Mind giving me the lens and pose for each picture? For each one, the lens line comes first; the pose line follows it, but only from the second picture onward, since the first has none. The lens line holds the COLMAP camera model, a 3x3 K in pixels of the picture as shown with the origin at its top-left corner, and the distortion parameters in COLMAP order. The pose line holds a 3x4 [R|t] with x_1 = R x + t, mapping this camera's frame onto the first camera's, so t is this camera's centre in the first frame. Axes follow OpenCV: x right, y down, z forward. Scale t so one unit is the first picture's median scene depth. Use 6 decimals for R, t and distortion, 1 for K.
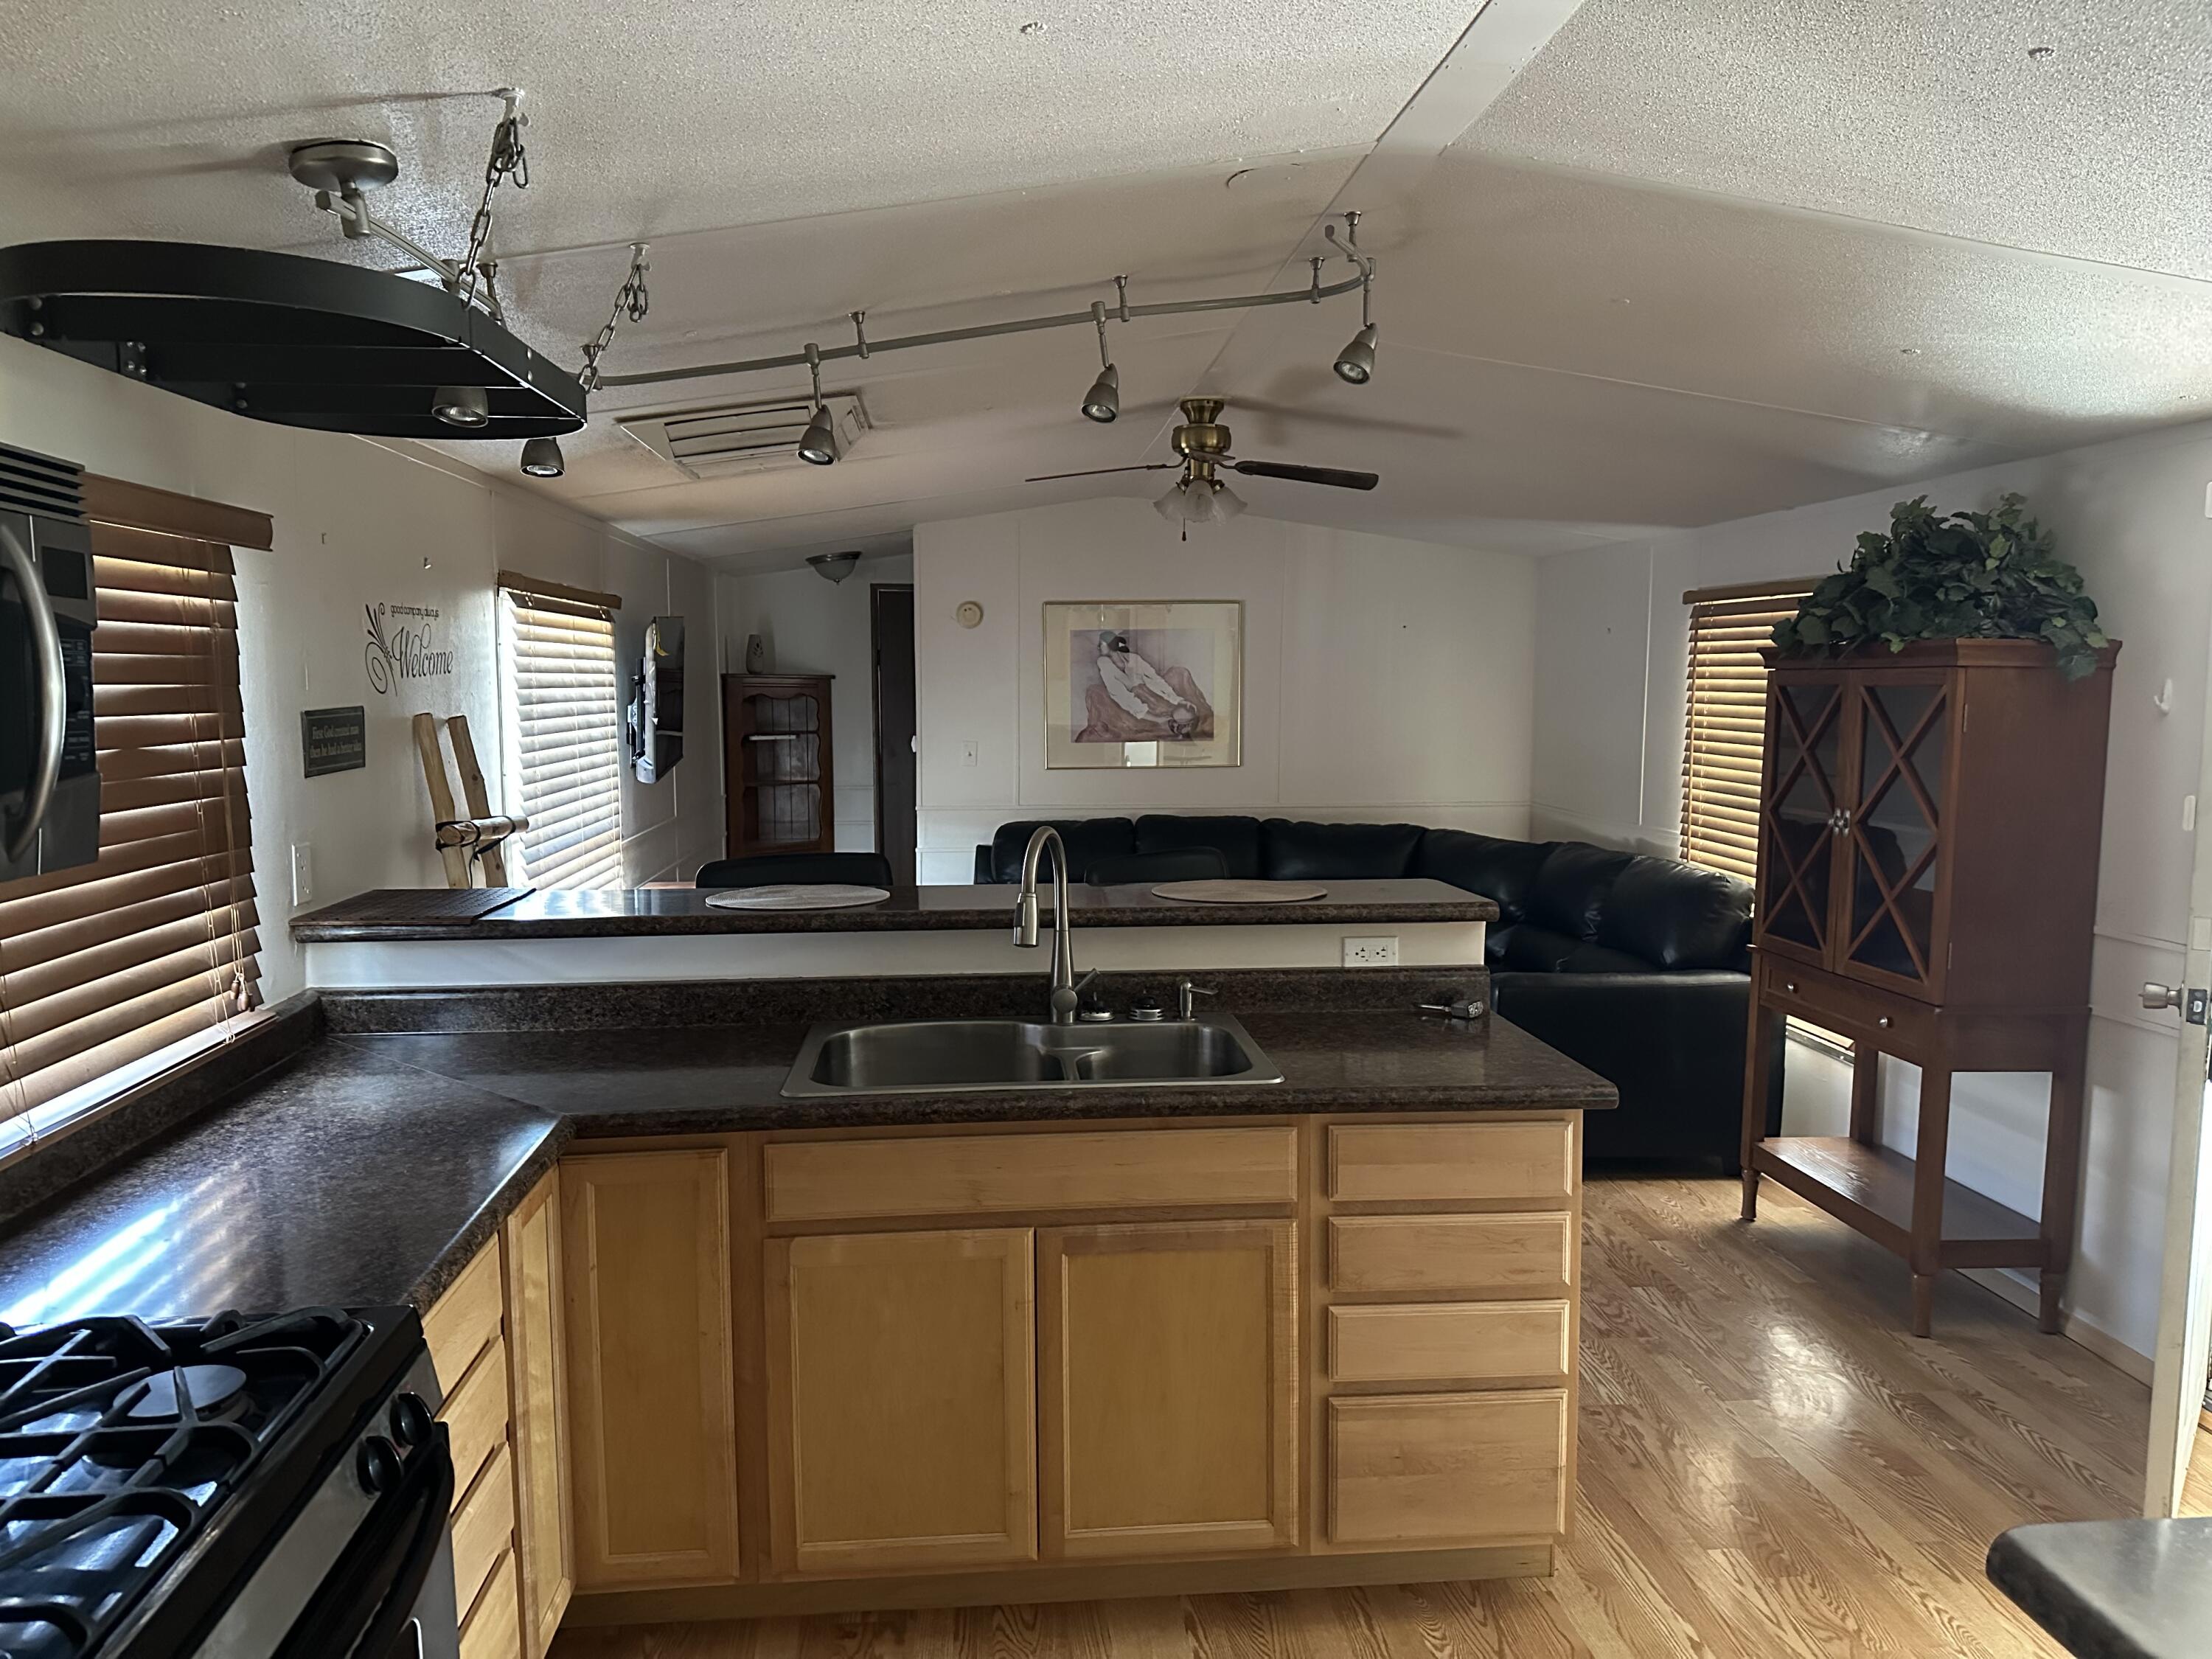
lens RADIAL K [[1512.9, 0, 1106.0], [0, 1512.9, 829.5], [0, 0, 1]] dist [0.160453, -0.189004]
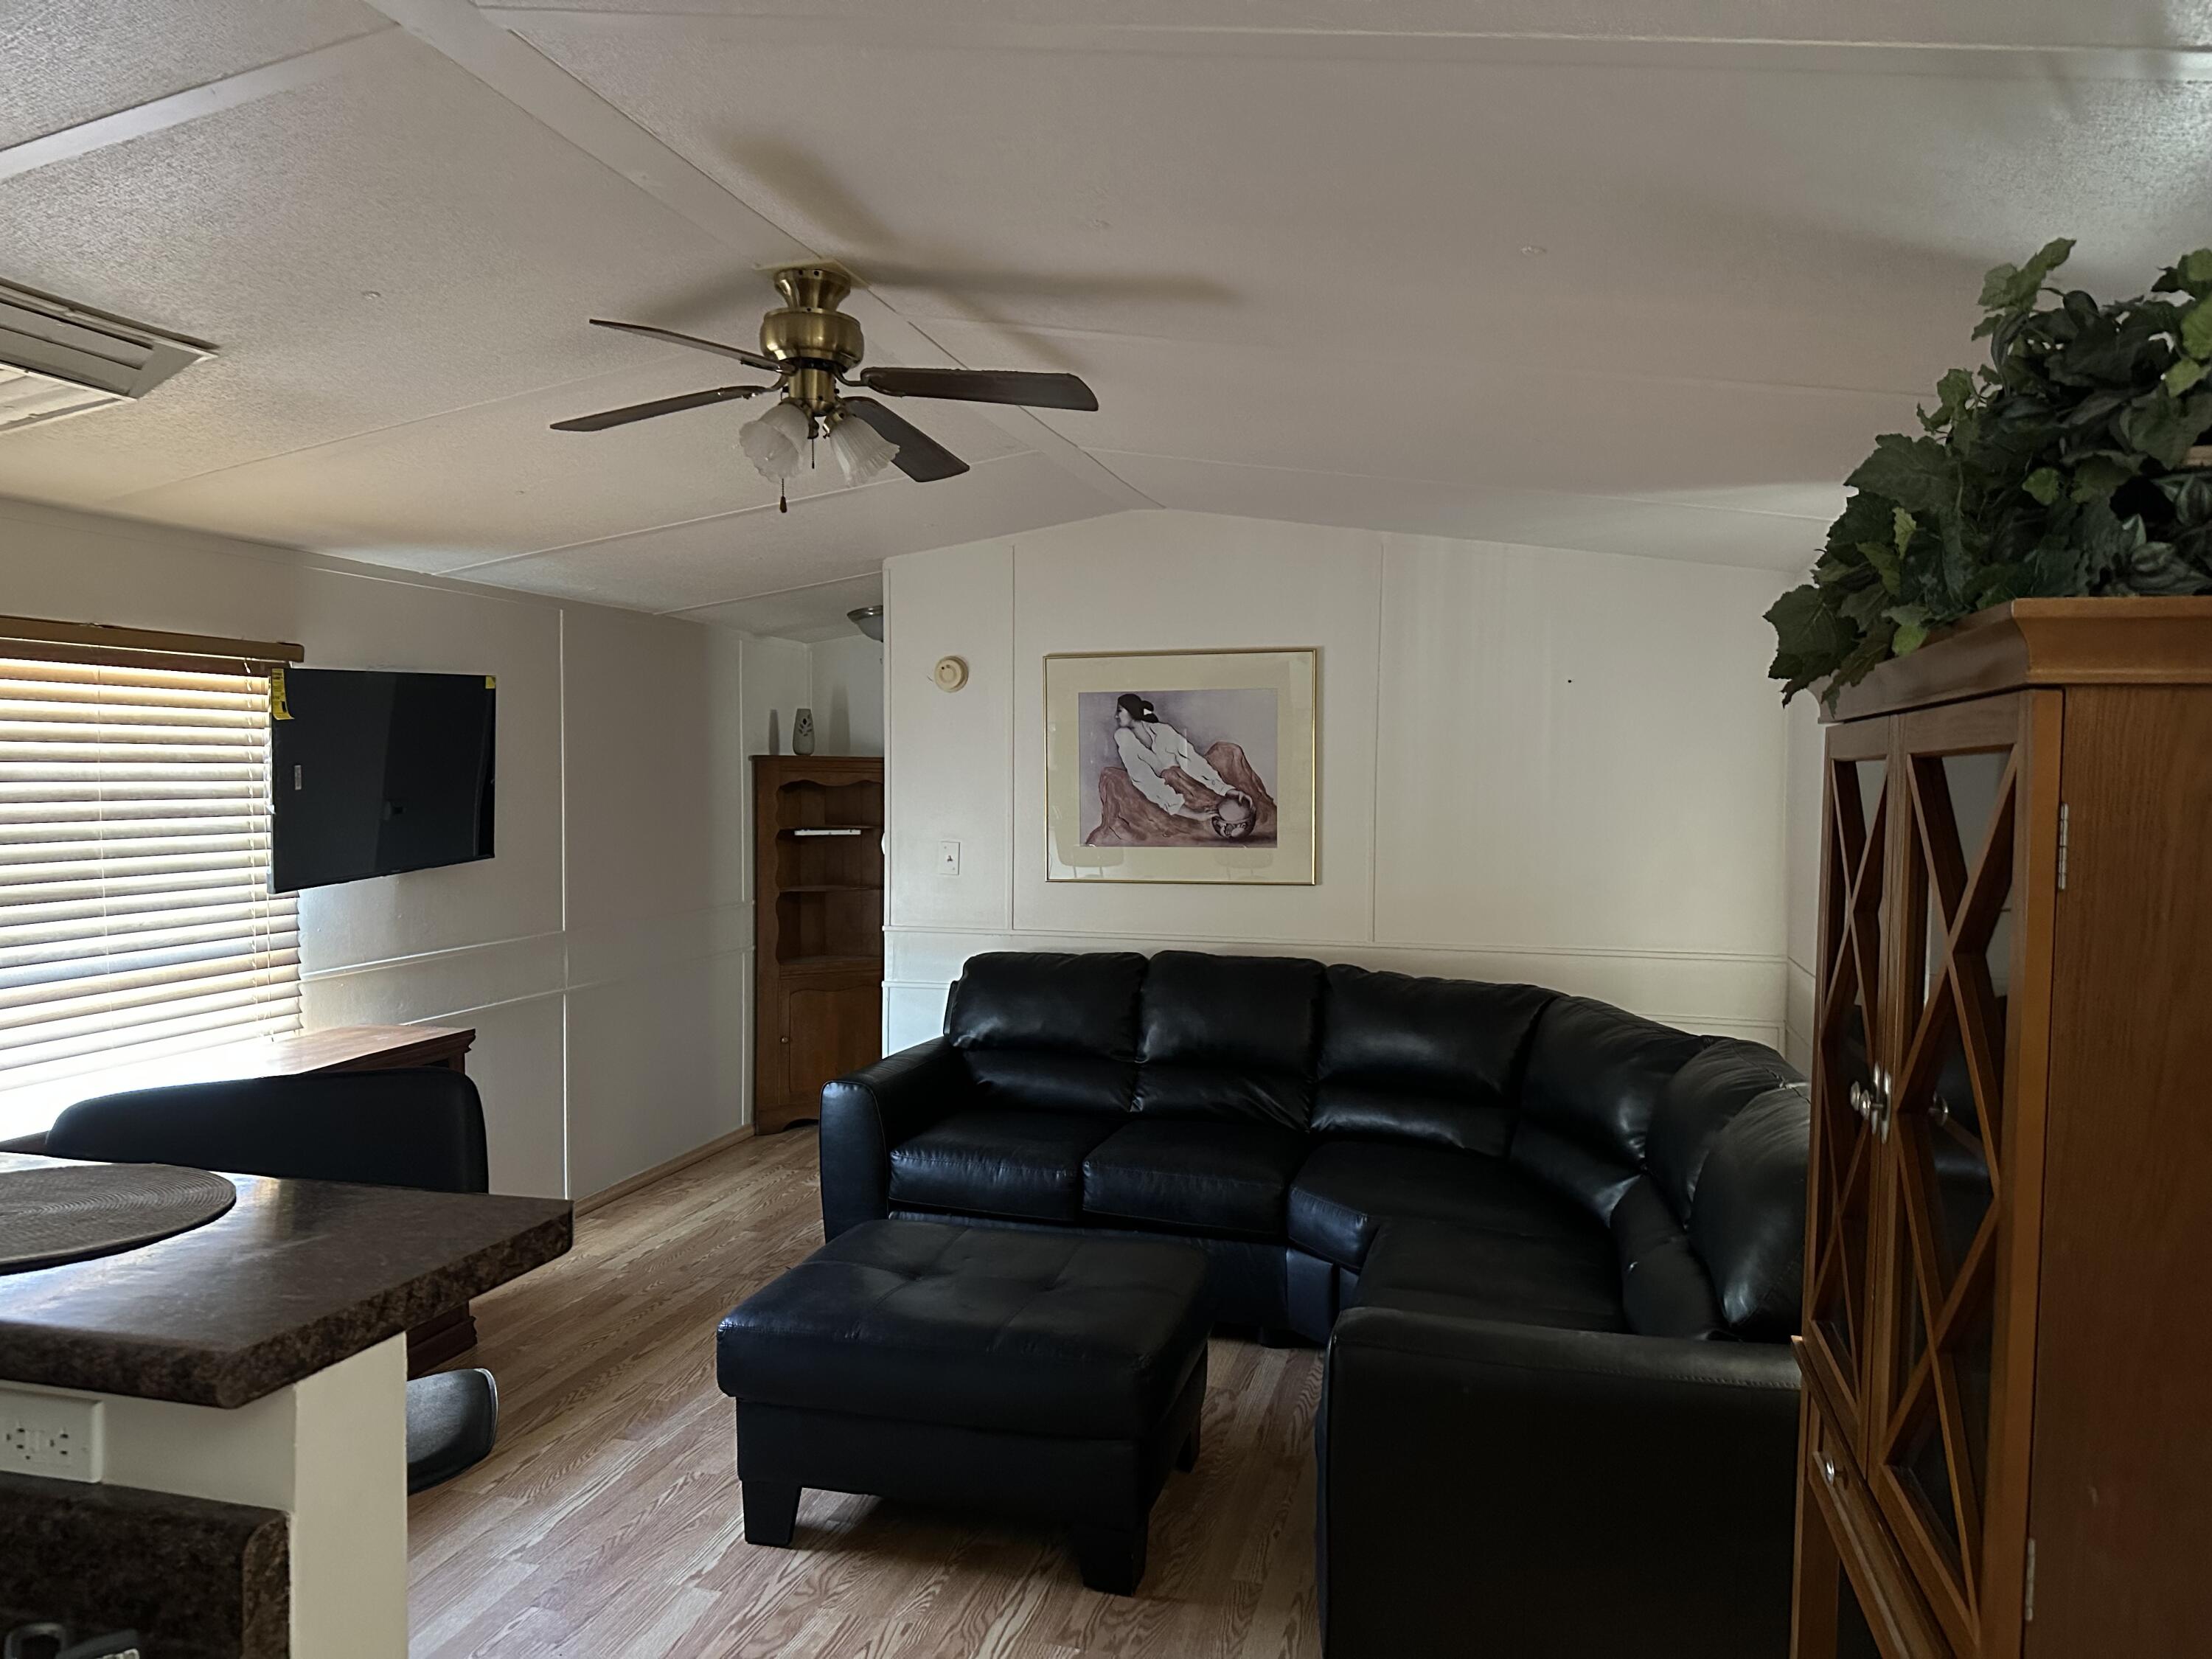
lens RADIAL K [[1512.9, 0, 1106.0], [0, 1512.9, 829.5], [0, 0, 1]] dist [0.160453, -0.189004]
pose [[0.940284, 0.016745, -0.339979, 0.238587], [-0.038232, 0.997665, -0.056602, -0.024215], [0.338238, 0.066220, 0.938728, 0.316864]]
